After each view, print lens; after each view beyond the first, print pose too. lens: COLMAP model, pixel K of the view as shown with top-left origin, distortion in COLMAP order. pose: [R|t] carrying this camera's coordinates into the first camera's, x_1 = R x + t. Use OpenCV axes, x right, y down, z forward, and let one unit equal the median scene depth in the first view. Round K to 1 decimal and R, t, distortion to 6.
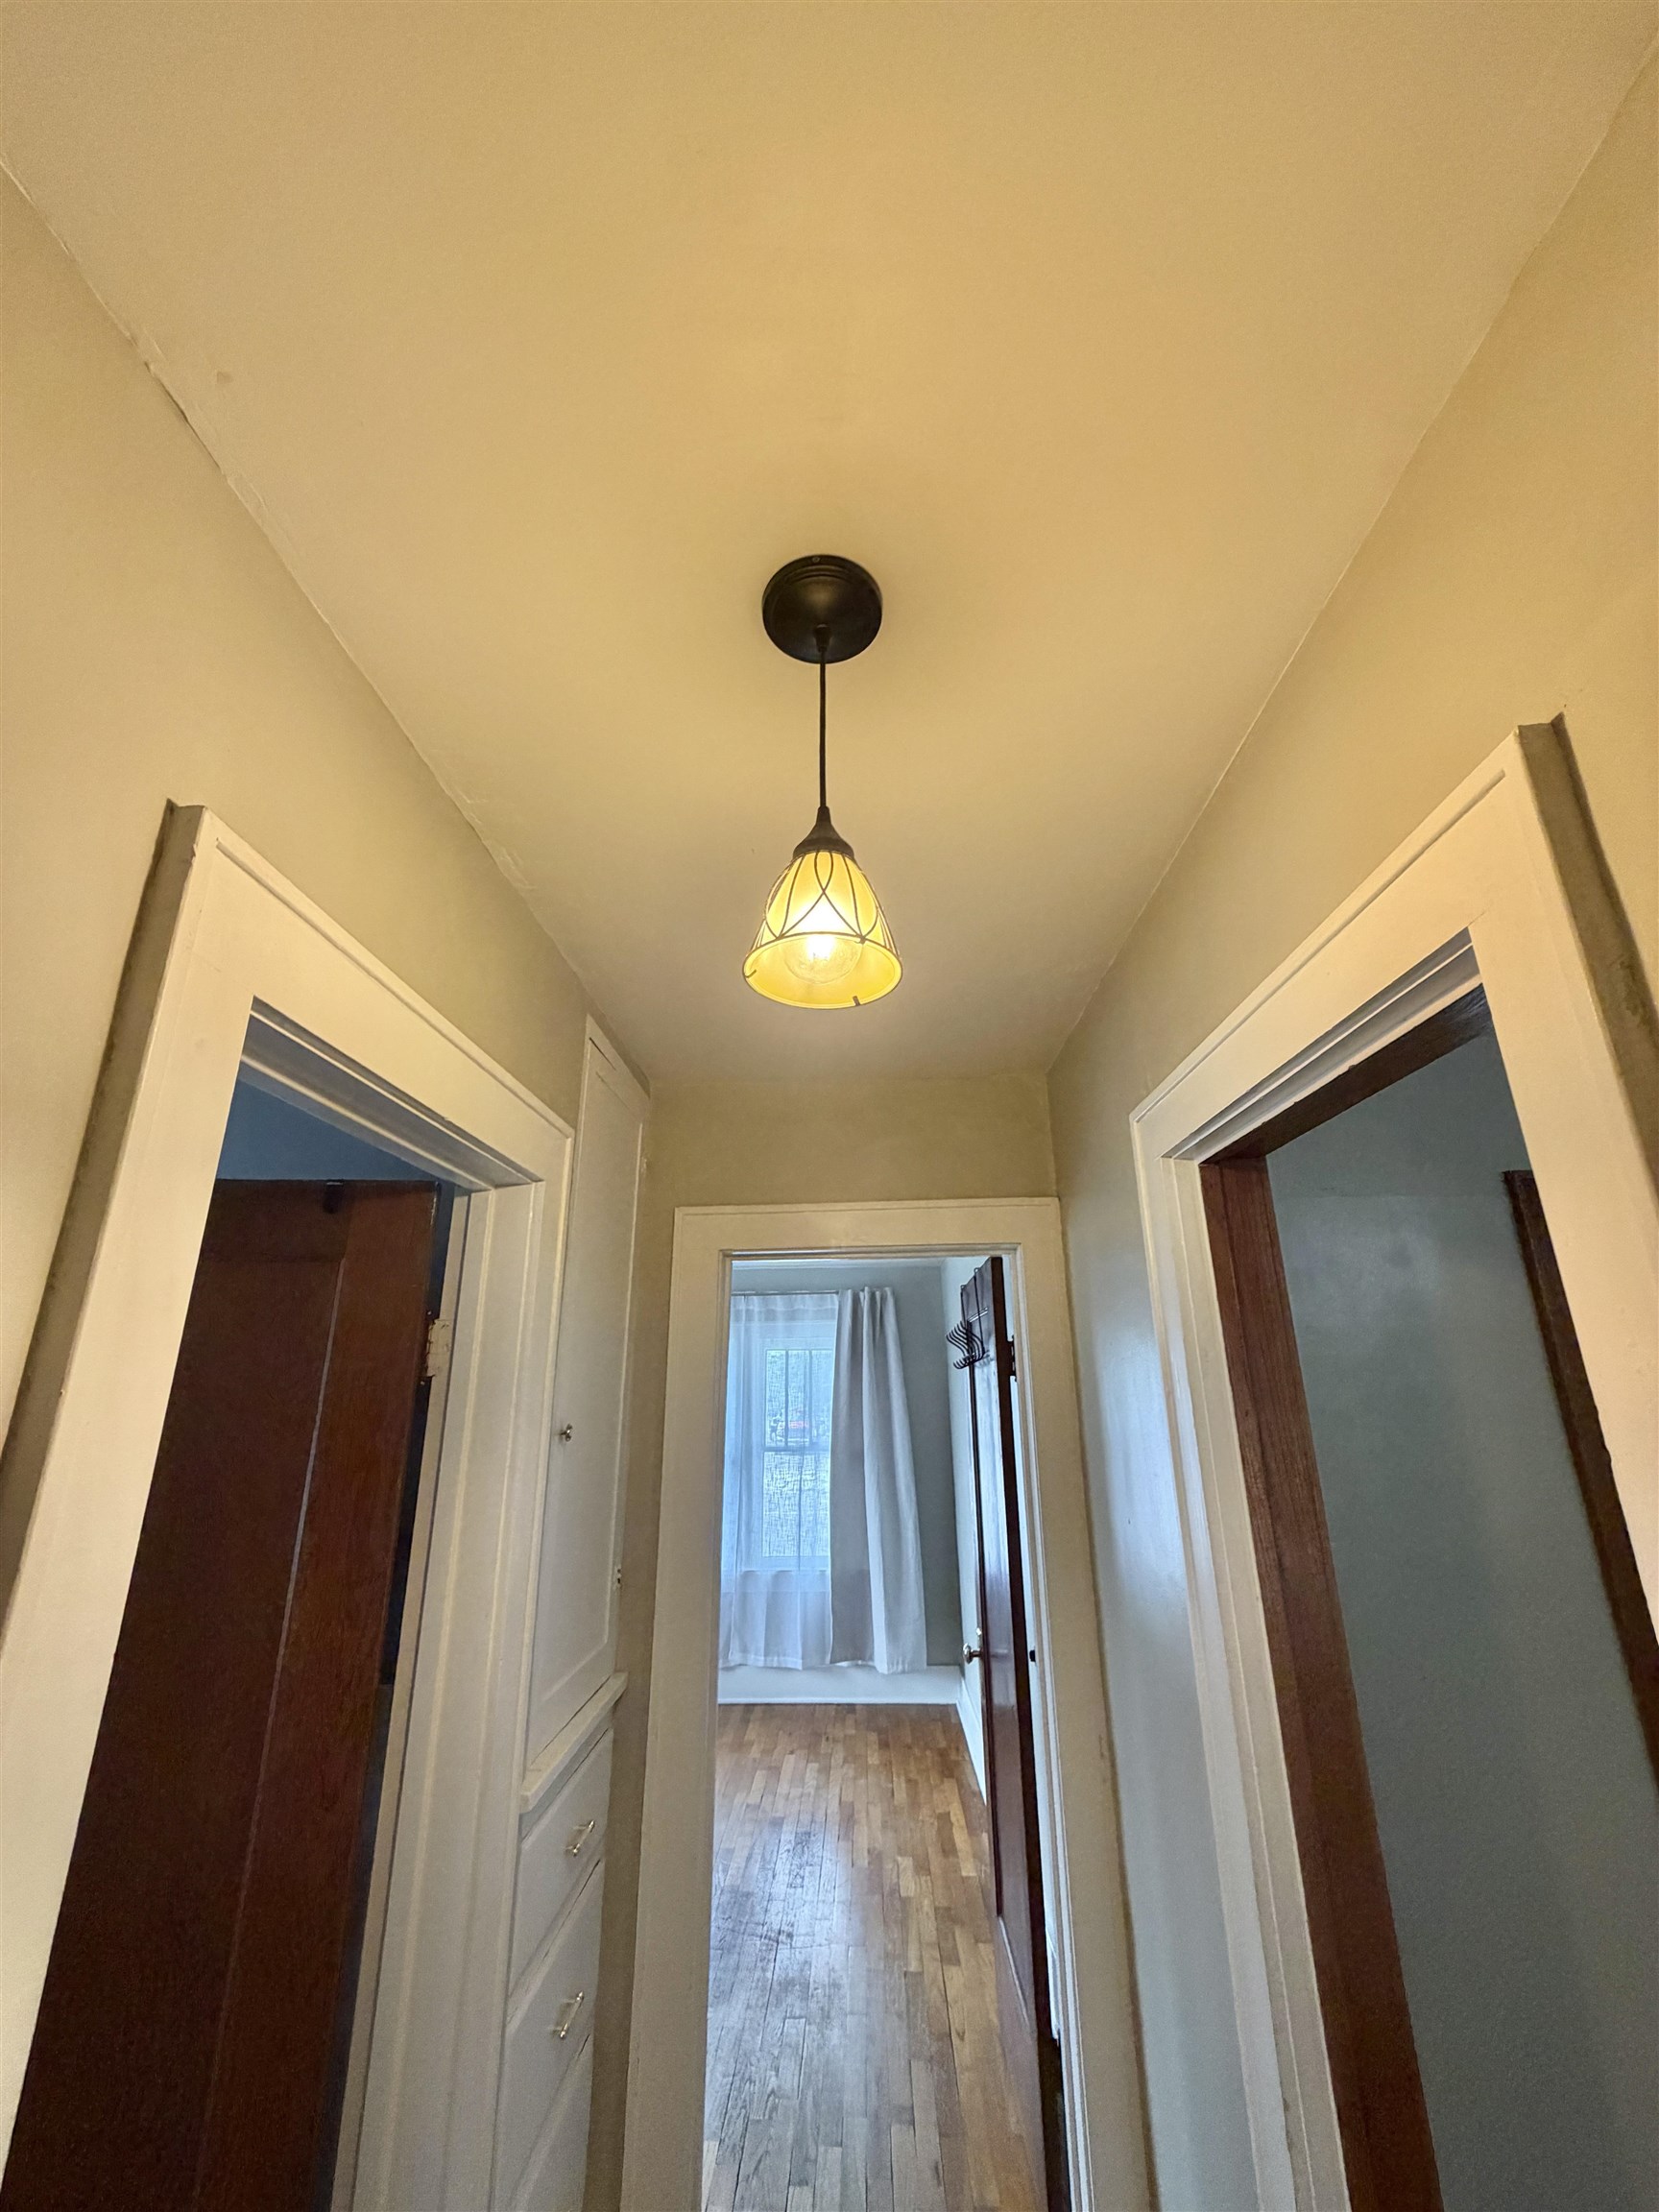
lens RADIAL K [[885.0, 0, 835.4], [0, 885.0, 1097.6], [0, 0, 1]] dist [-0.001830, -0.000105]
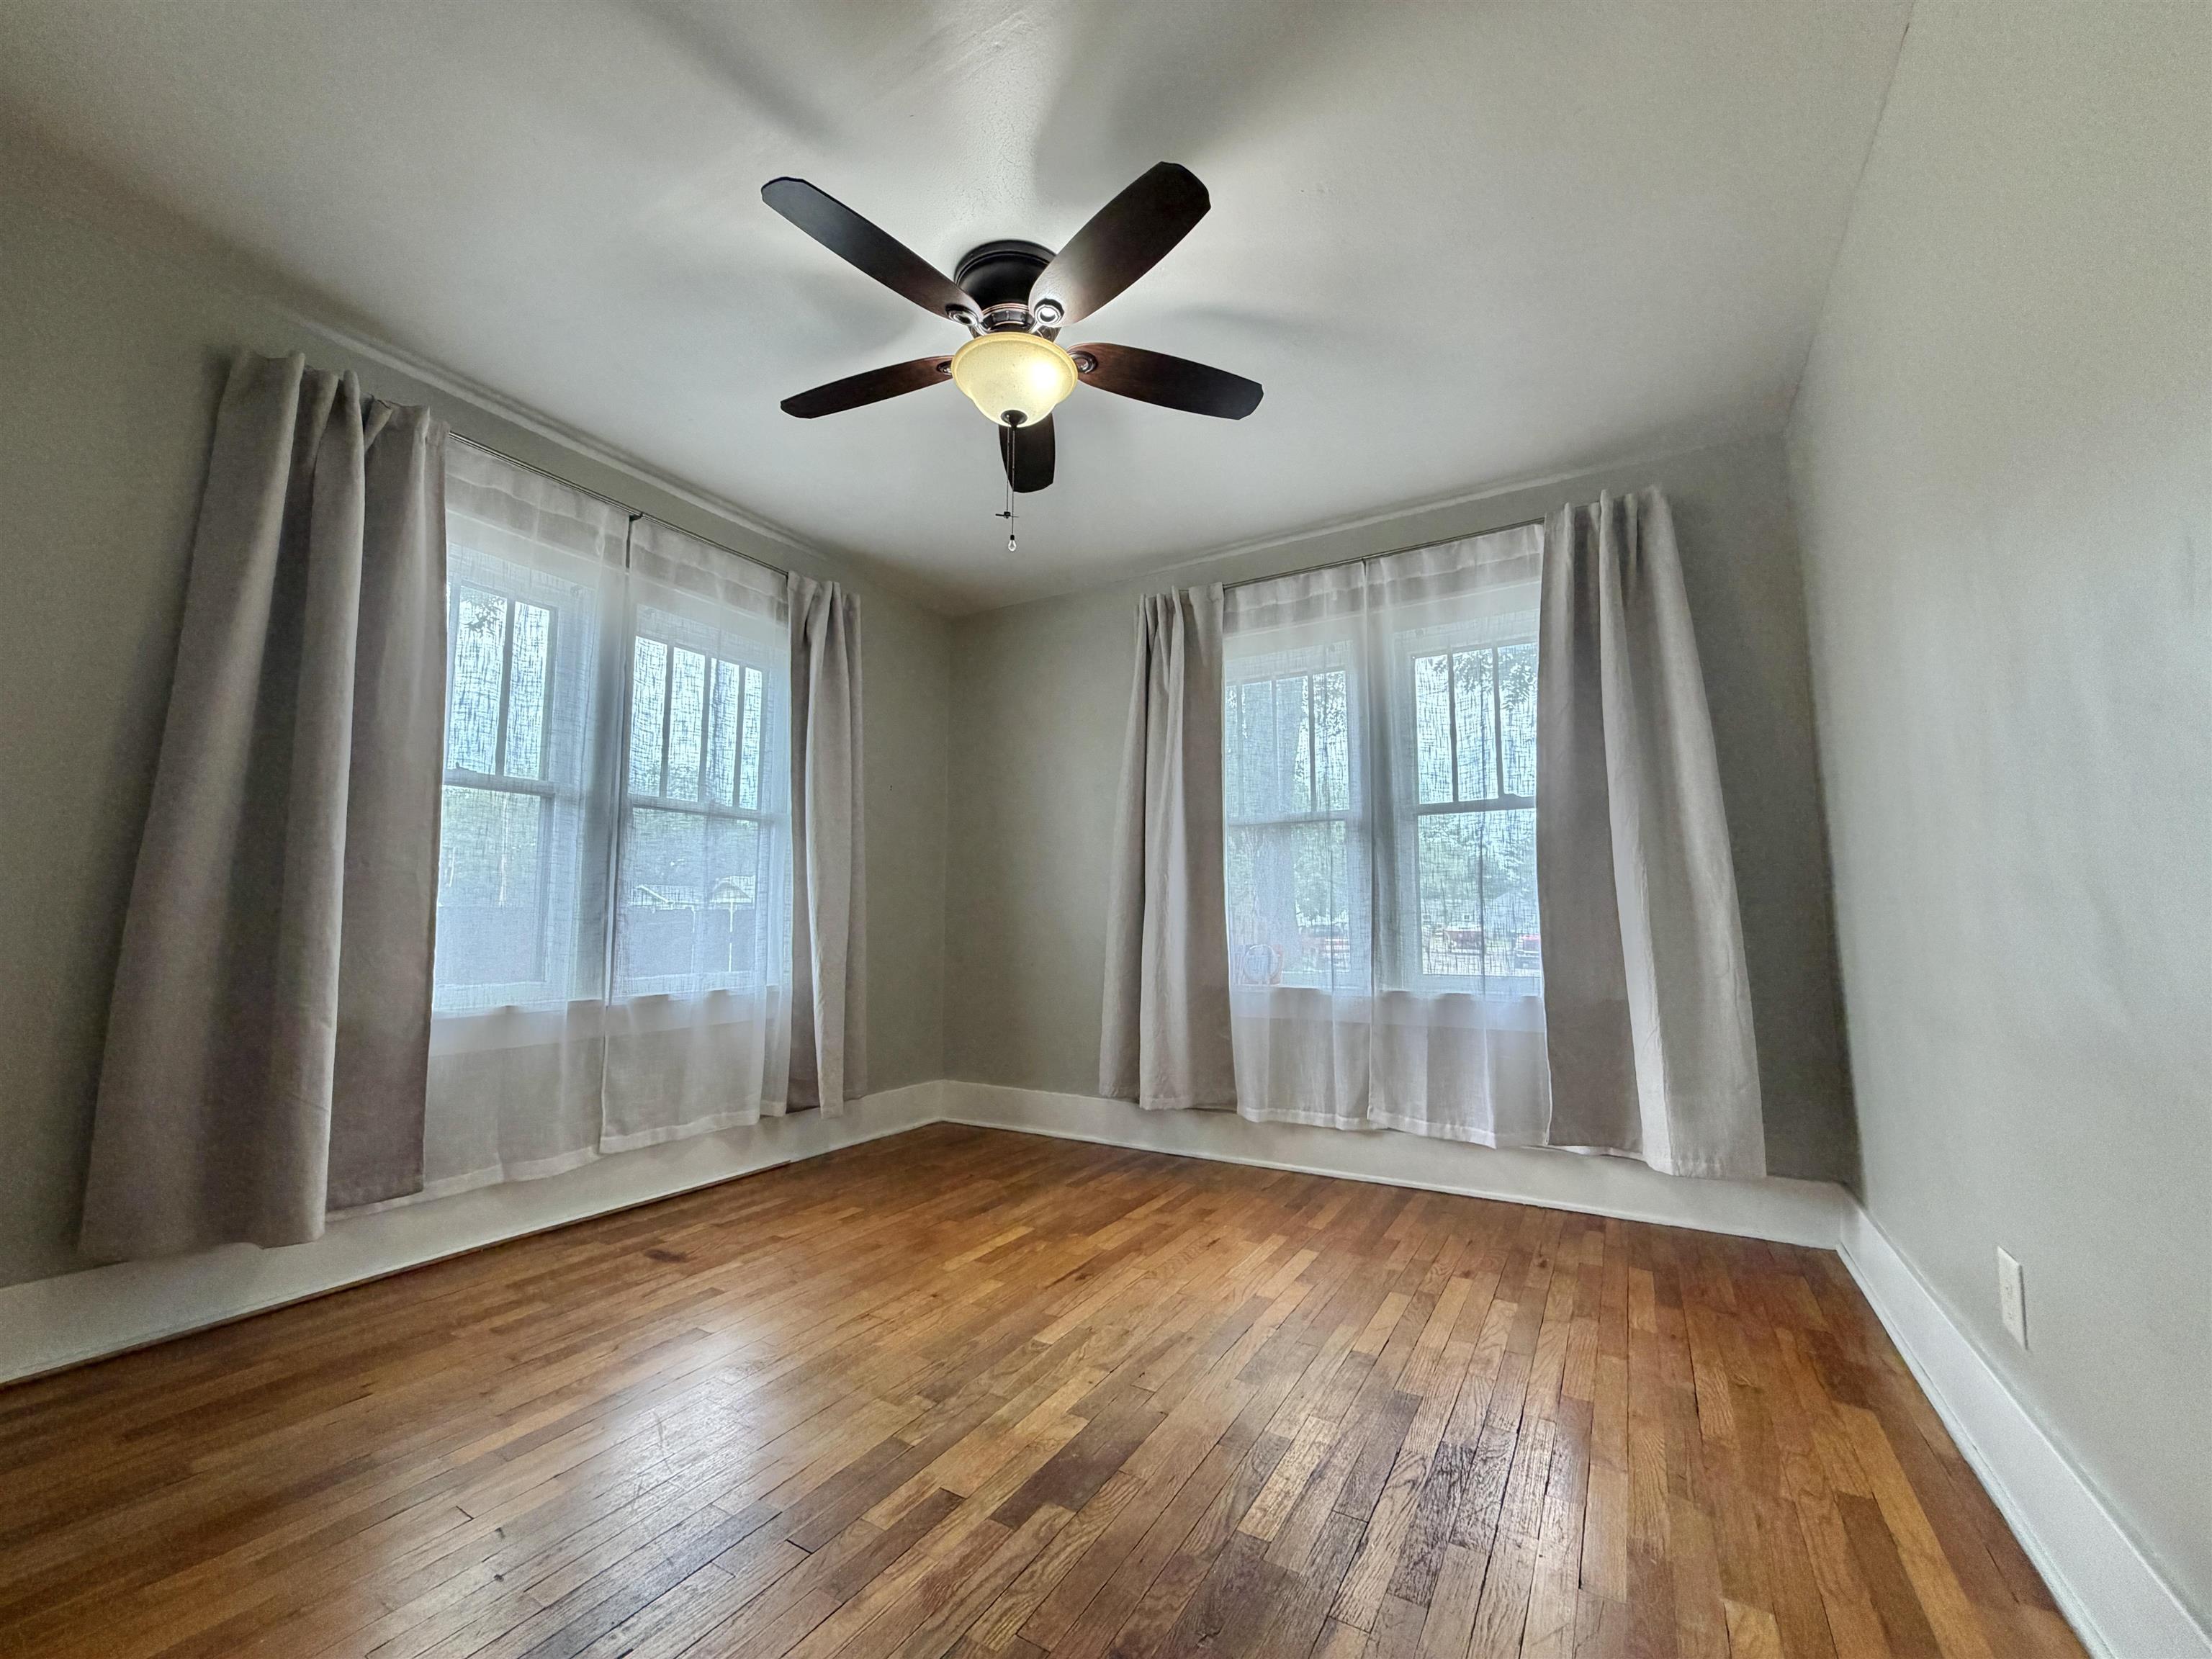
lens RADIAL K [[885.0, 0, 1102.9], [0, 885.0, 842.4], [0, 0, 1]] dist [-0.001830, -0.000105]
pose [[0.875093, -0.038446, -0.482425, 0.026473], [0.147561, 0.970569, 0.190319, 0.350934], [0.460910, -0.237734, 0.855011, 0.501377]]
